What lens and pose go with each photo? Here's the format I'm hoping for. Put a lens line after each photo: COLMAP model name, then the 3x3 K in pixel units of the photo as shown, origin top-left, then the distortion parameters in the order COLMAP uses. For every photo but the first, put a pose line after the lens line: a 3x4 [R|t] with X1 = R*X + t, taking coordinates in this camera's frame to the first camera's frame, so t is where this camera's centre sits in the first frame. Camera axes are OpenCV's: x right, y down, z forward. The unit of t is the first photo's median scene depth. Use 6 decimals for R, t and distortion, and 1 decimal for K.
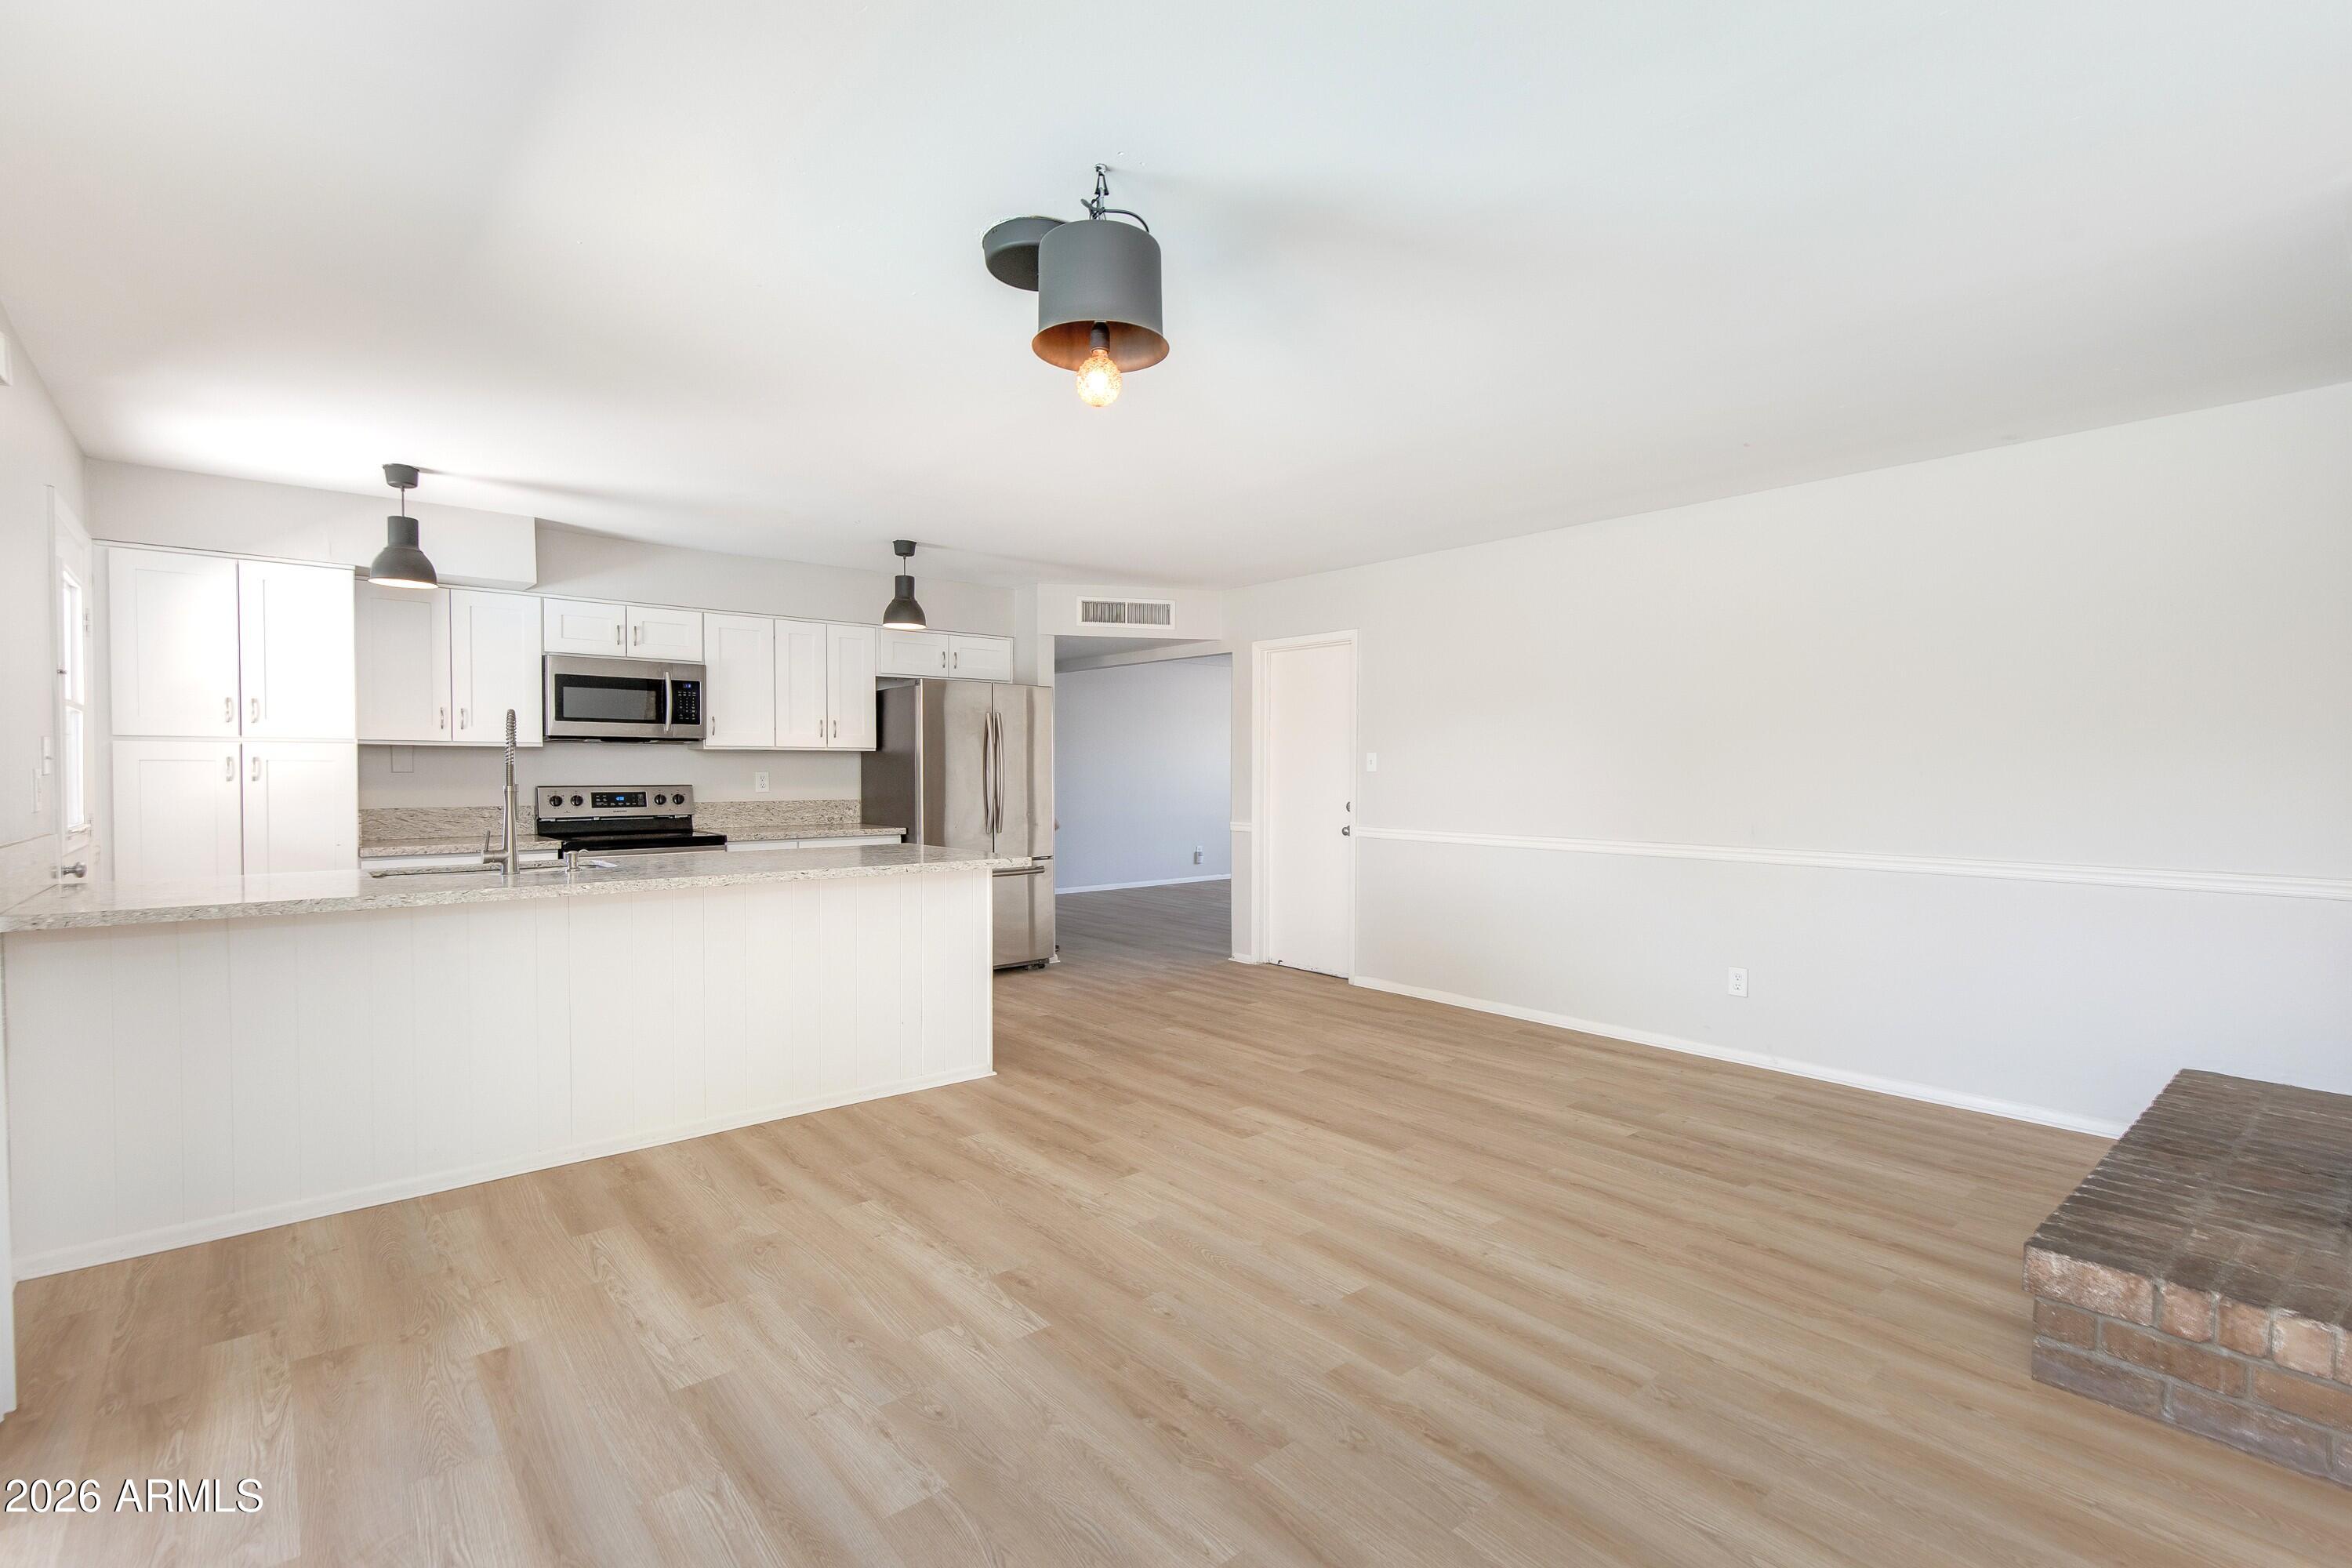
lens RADIAL K [[1084.3, 0, 1179.0], [0, 1084.3, 781.7], [0, 0, 1]] dist [0.000073, 0.000013]
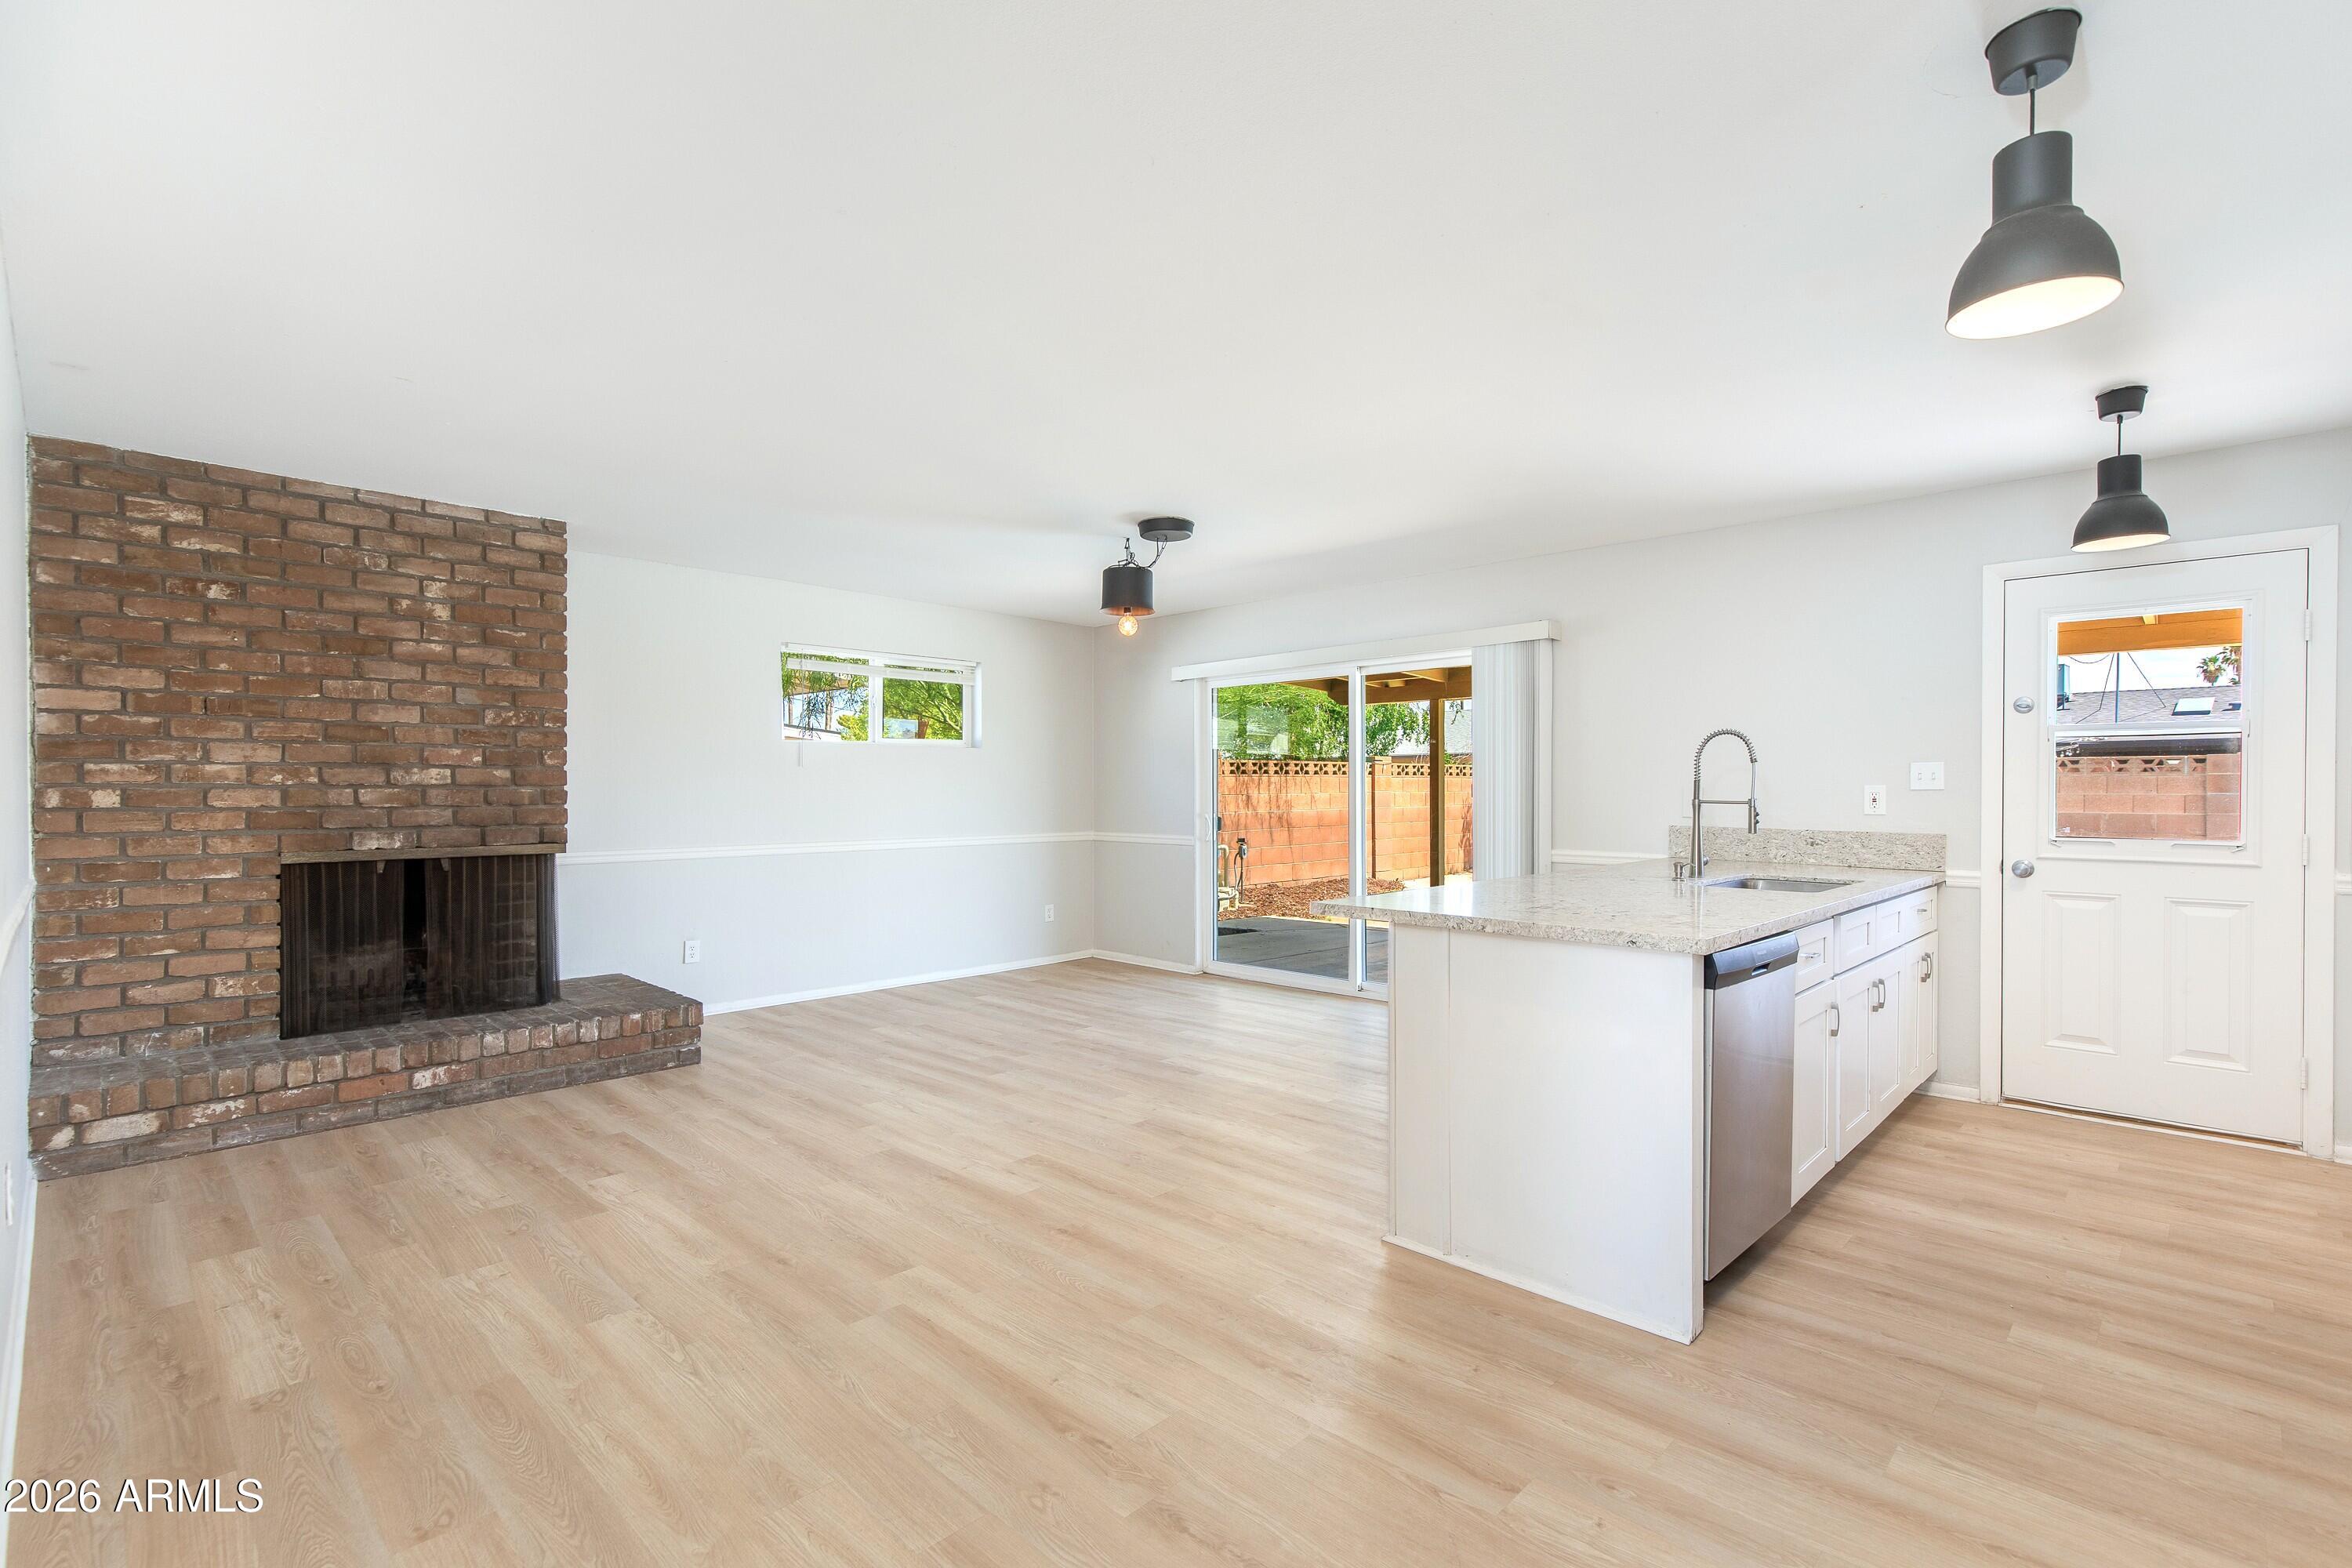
lens RADIAL K [[1083.9, 0, 1172.4], [0, 1083.9, 790.7], [0, 0, 1]] dist [0.003245, 0.000642]
pose [[-0.996144, -0.001567, -0.087721, 0.023063], [-0.002505, 0.999941, 0.010593, -0.013882], [0.087699, 0.010772, -0.996089, 2.034119]]
